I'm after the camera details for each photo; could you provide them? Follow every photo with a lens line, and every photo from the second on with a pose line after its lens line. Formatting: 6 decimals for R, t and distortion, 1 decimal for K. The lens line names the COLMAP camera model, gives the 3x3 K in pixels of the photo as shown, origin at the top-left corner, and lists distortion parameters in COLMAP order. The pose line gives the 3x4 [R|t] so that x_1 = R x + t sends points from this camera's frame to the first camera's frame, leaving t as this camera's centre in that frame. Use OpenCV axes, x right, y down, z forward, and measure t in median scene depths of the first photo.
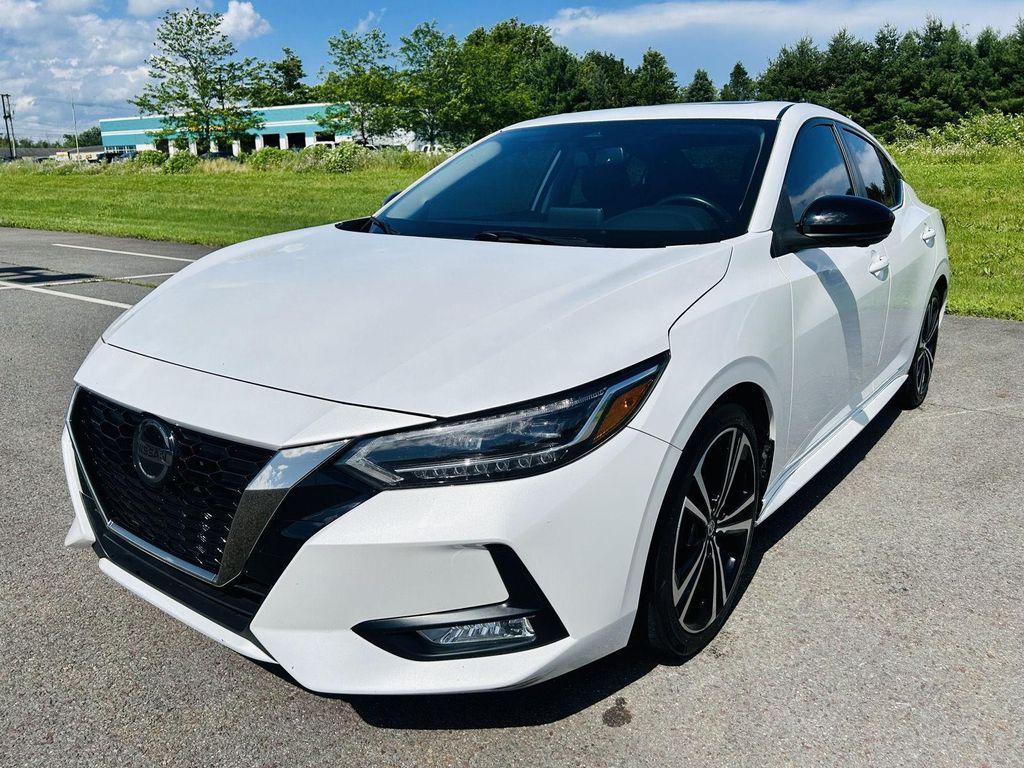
lens RADIAL K [[770.9, 0, 509.7], [0, 770.9, 381.0], [0, 0, 1]] dist [0.046409, -0.051516]
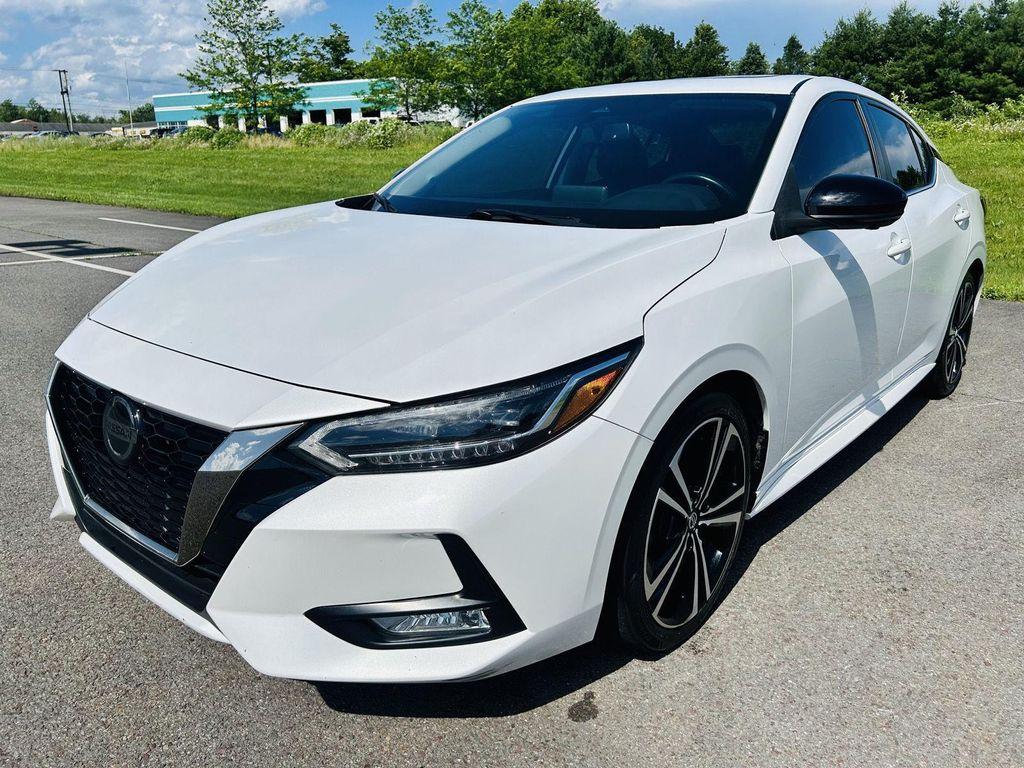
lens RADIAL K [[770.9, 0, 508.6], [0, 770.9, 377.7], [0, 0, 1]] dist [0.046409, -0.051516]
pose [[0.998298, 0.019883, -0.054818, 0.063340], [-0.018558, 0.999526, 0.024572, -0.006048], [0.055281, -0.023513, 0.998194, 0.022257]]
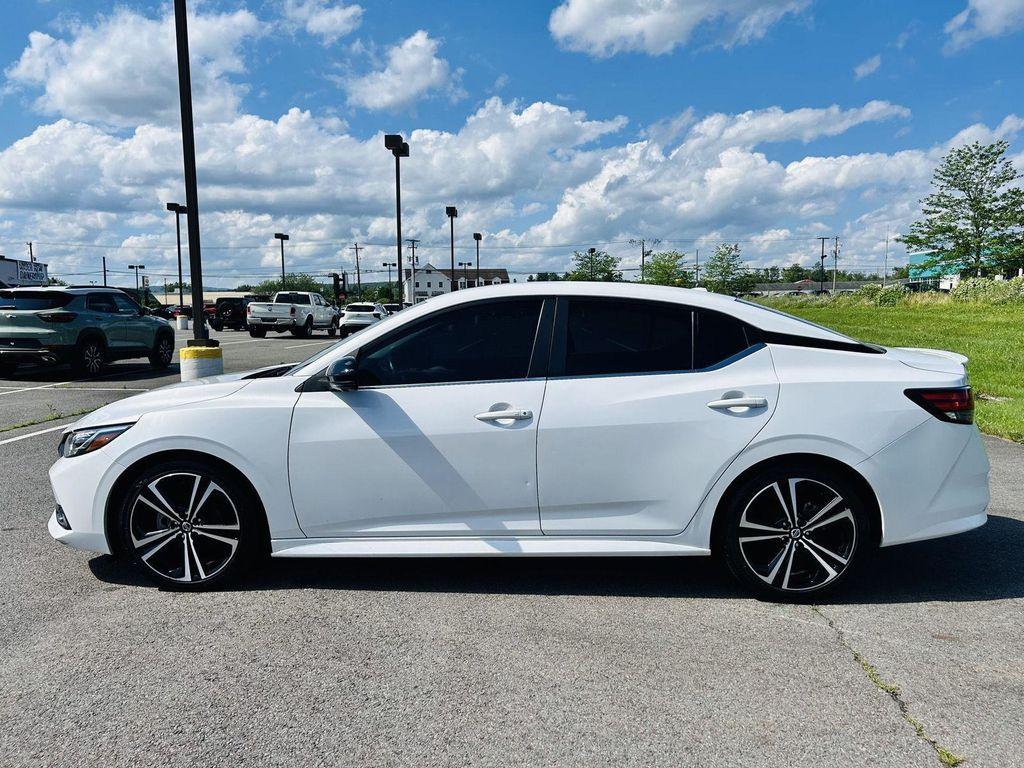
lens RADIAL K [[770.9, 0, 503.2], [0, 770.9, 386.4], [0, 0, 1]] dist [0.046409, -0.051516]
pose [[0.561996, 0.076747, -0.823571, 1.743760], [-0.201803, 0.978320, -0.046540, -0.164291], [0.802144, 0.192354, 0.565300, 0.386395]]
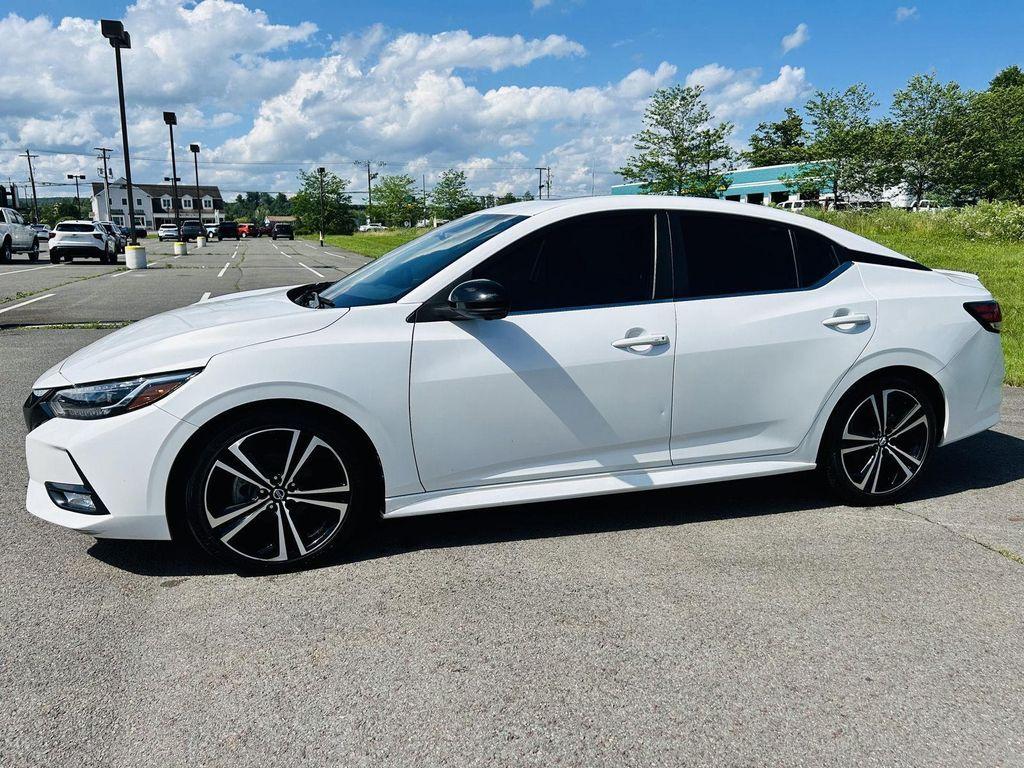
lens RADIAL K [[771.3, 0, 504.0], [0, 771.3, 388.6], [0, 0, 1]] dist [0.055935, -0.063828]
pose [[0.816107, 0.114659, -0.566412, 1.141100], [-0.148791, 0.988766, -0.014228, -0.044479], [0.558418, 0.095889, 0.823999, -0.011133]]
